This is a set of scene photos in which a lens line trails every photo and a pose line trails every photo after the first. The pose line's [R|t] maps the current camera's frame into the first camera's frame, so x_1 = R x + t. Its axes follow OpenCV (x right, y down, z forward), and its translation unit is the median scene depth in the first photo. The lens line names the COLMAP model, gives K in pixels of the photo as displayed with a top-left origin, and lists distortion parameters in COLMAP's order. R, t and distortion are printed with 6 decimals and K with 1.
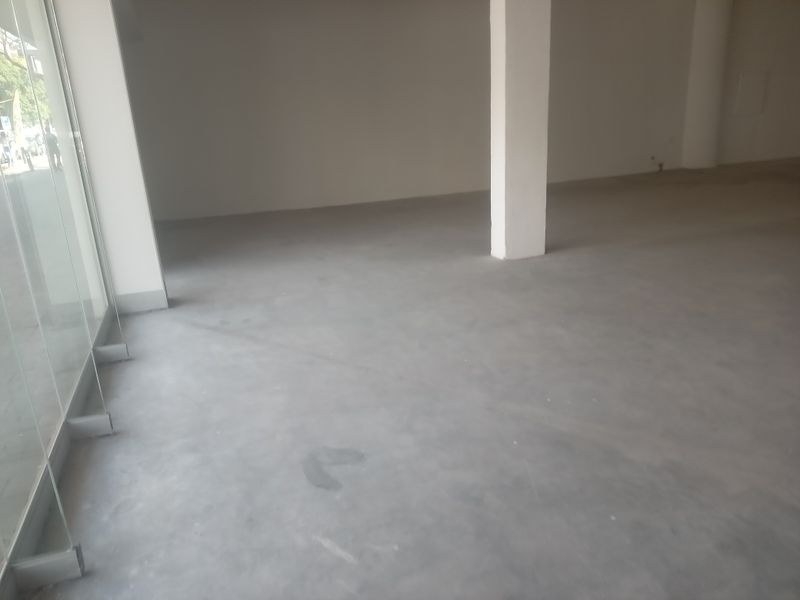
lens RADIAL K [[574.8, 0, 400.0], [0, 574.8, 300.0], [0, 0, 1]] dist [0.084872, -0.123564]
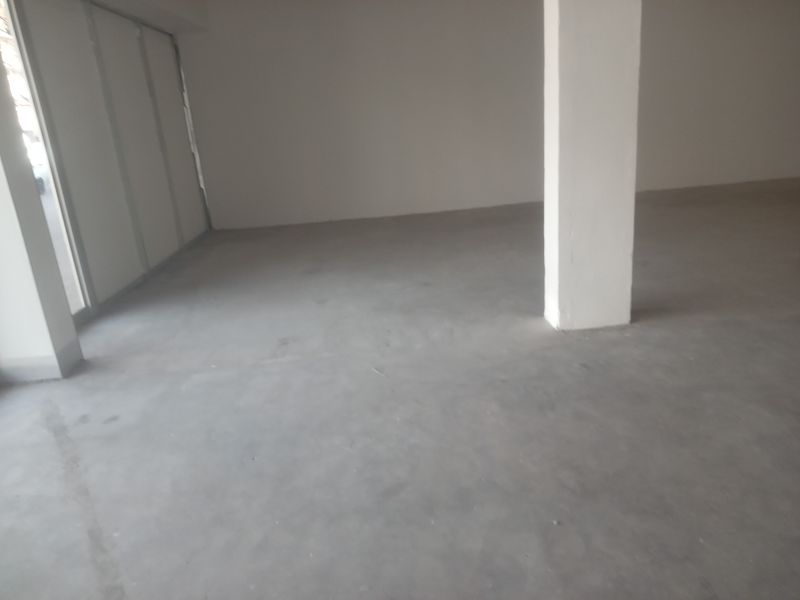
lens RADIAL K [[574.8, 0, 400.0], [0, 574.8, 300.0], [0, 0, 1]] dist [0.084872, -0.123564]
pose [[0.953008, 0.063301, -0.296257, 0.207304], [-0.055034, 0.997829, 0.036172, -0.119283], [0.297904, -0.018168, 0.954423, 0.337236]]
